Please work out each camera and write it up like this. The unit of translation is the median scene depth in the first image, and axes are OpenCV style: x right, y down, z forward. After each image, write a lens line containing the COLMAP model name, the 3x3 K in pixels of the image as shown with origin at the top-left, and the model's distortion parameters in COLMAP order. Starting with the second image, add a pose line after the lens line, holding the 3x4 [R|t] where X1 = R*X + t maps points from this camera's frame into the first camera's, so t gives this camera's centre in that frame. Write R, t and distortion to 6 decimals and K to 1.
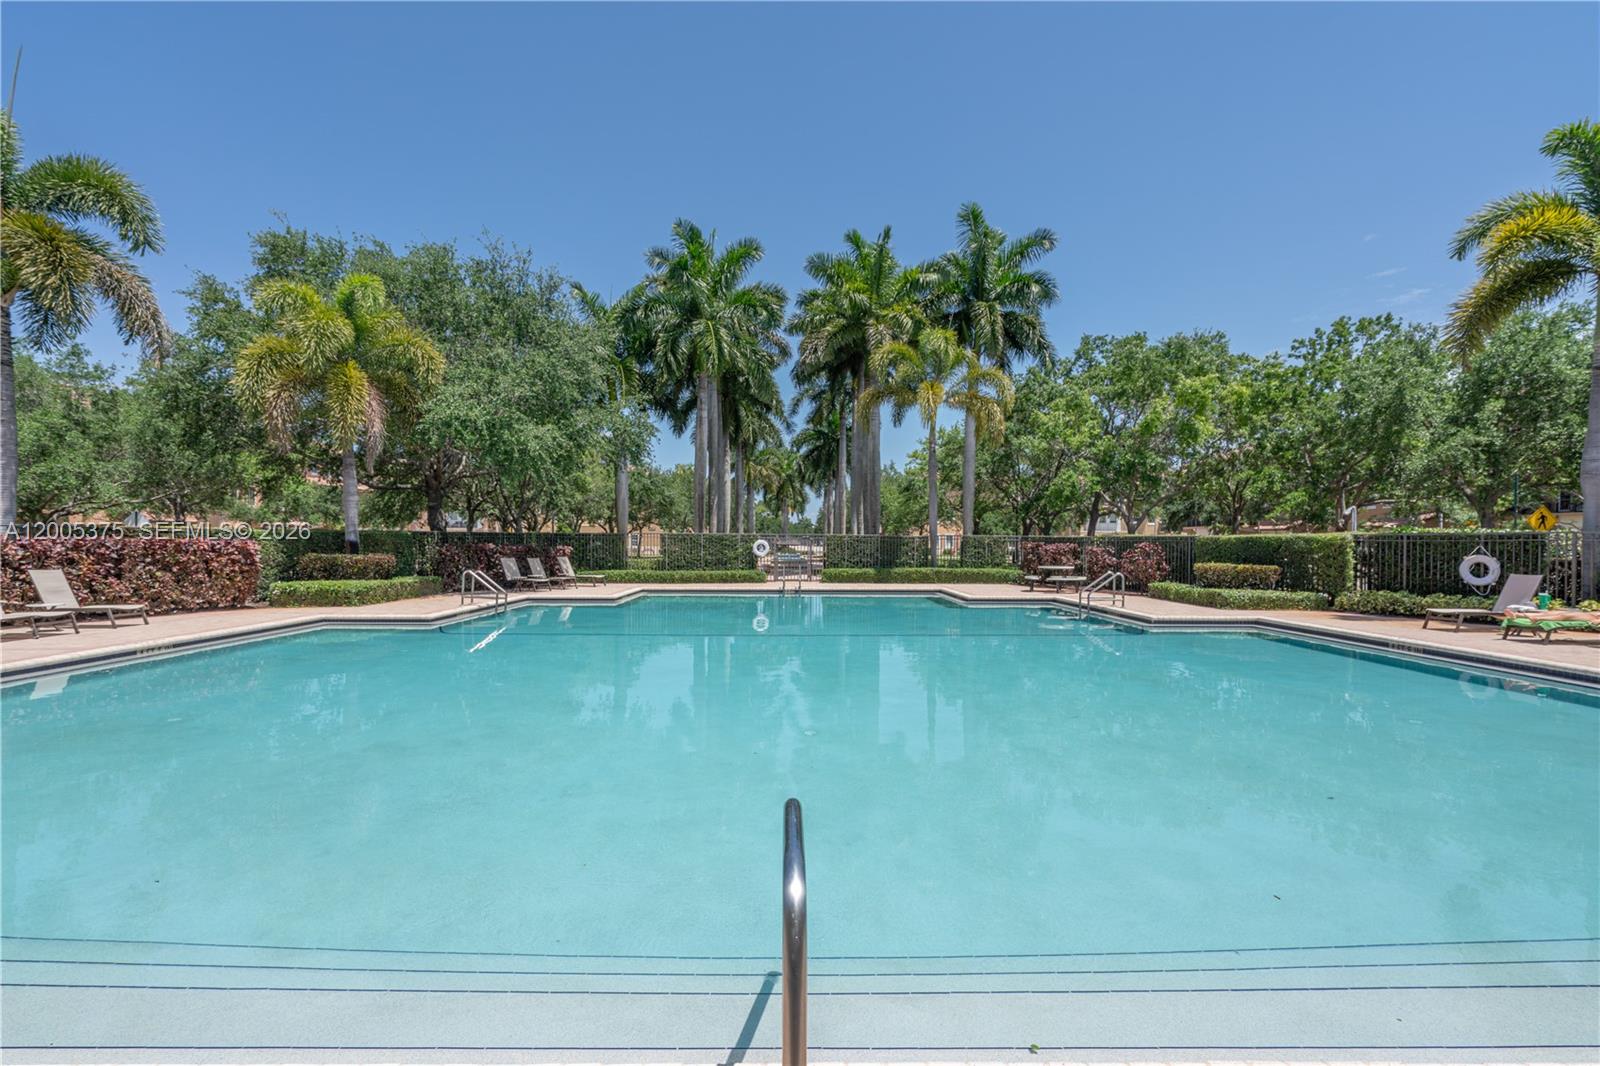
lens RADIAL K [[727.0, 0, 796.8], [0, 727.0, 535.1], [0, 0, 1]] dist [0.023874, 0.002149]
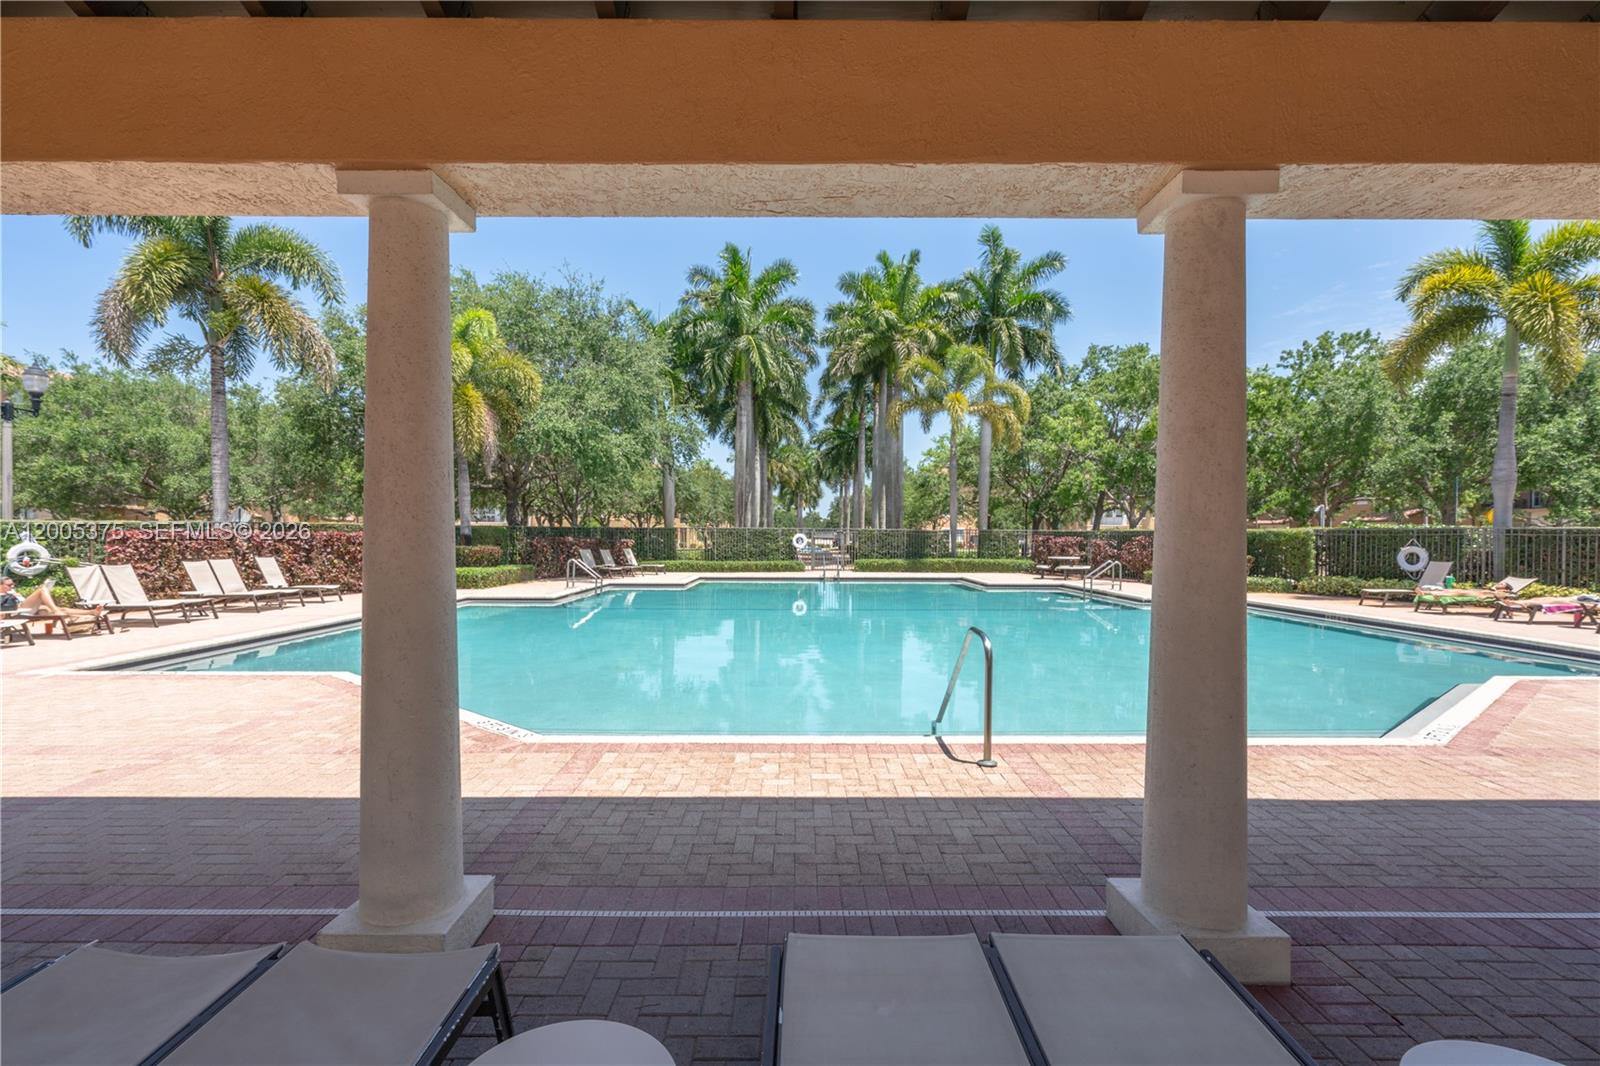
lens RADIAL K [[727.0, 0, 797.4], [0, 727.0, 544.0], [0, 0, 1]] dist [0.023874, 0.002149]
pose [[0.999971, 0.000219, -0.007675, -0.048899], [-0.000056, 0.999775, 0.021232, -0.001561], [0.007678, -0.021231, 0.999745, -0.132656]]
